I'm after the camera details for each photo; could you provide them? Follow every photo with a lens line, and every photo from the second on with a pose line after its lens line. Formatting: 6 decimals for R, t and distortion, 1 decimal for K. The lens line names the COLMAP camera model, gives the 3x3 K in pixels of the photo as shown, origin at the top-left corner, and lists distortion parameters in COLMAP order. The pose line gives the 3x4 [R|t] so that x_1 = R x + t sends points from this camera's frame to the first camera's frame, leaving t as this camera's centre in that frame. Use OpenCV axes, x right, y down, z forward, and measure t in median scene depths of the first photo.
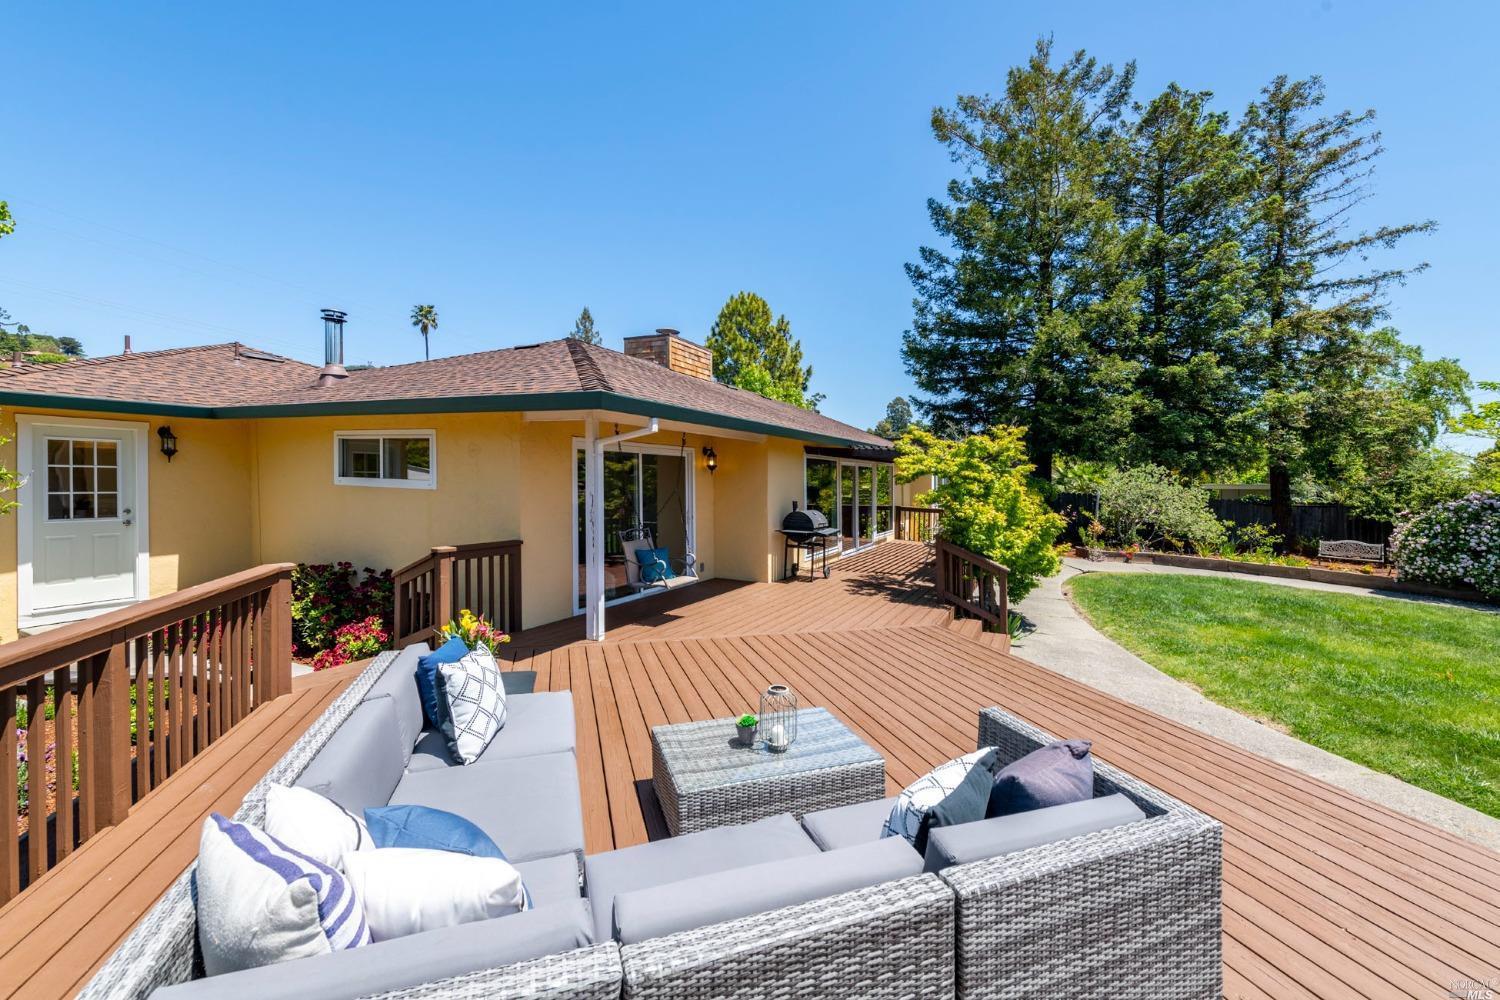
lens RADIAL K [[599.6, 0, 750.3], [0, 599.6, 489.5], [0, 0, 1]] dist [0.001674, -0.000098]
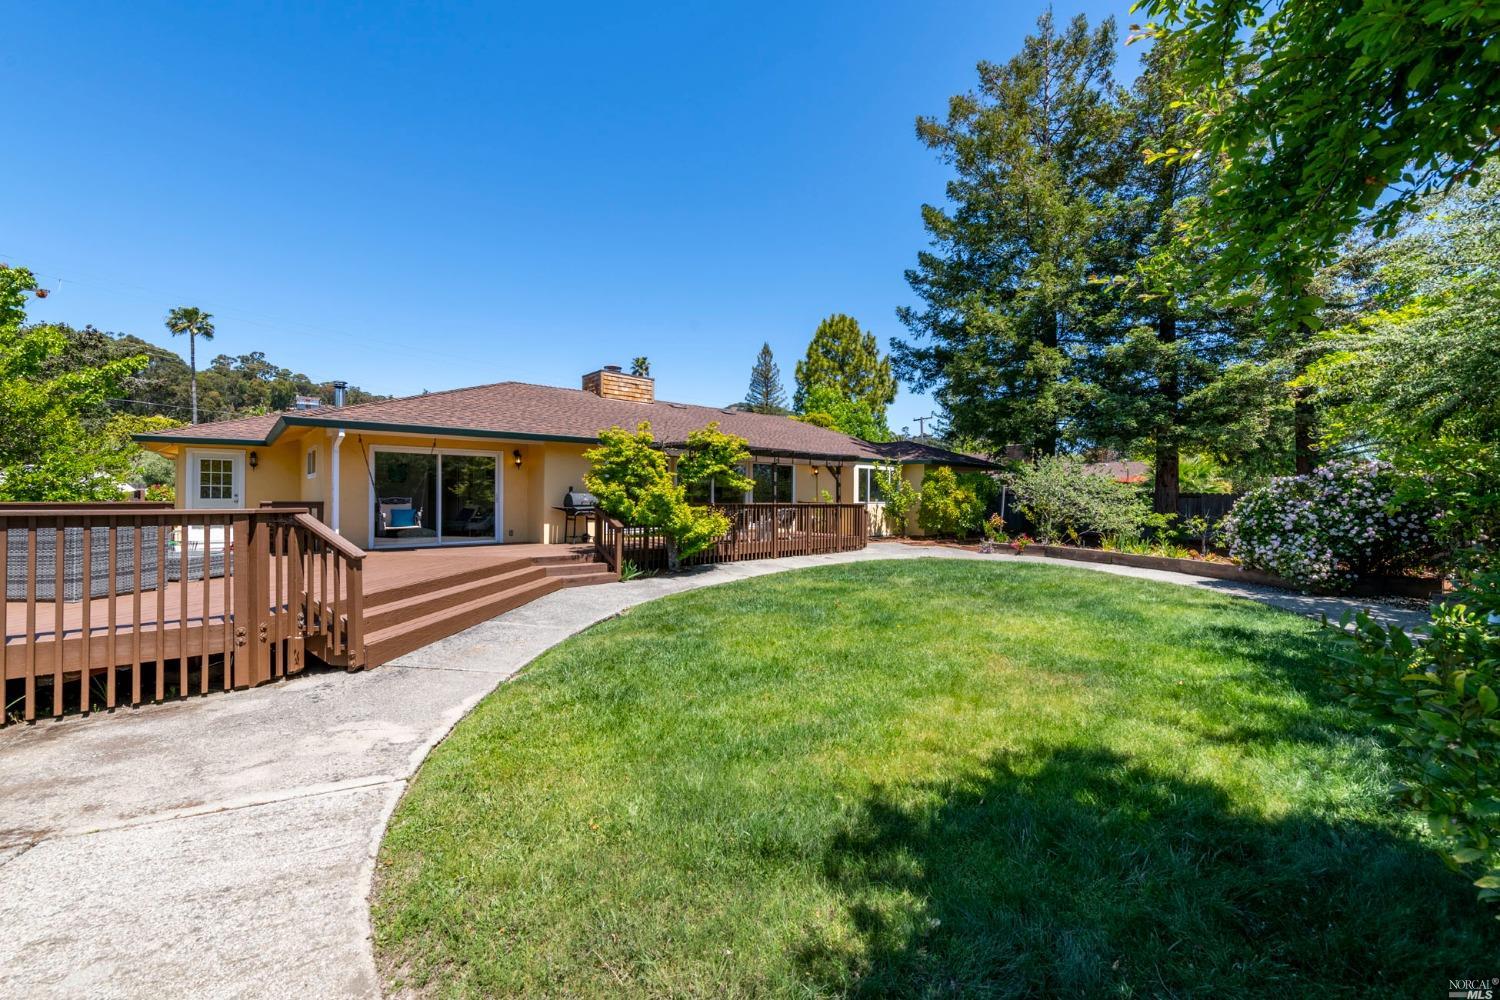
lens RADIAL K [[599.6, 0, 747.5], [0, 599.6, 510.3], [0, 0, 1]] dist [0.001674, -0.000098]
pose [[0.917465, -0.009970, -0.397692, 0.618111], [0.007099, 0.999937, -0.008690, 0.055127], [0.397753, 0.005149, 0.917478, -0.070709]]
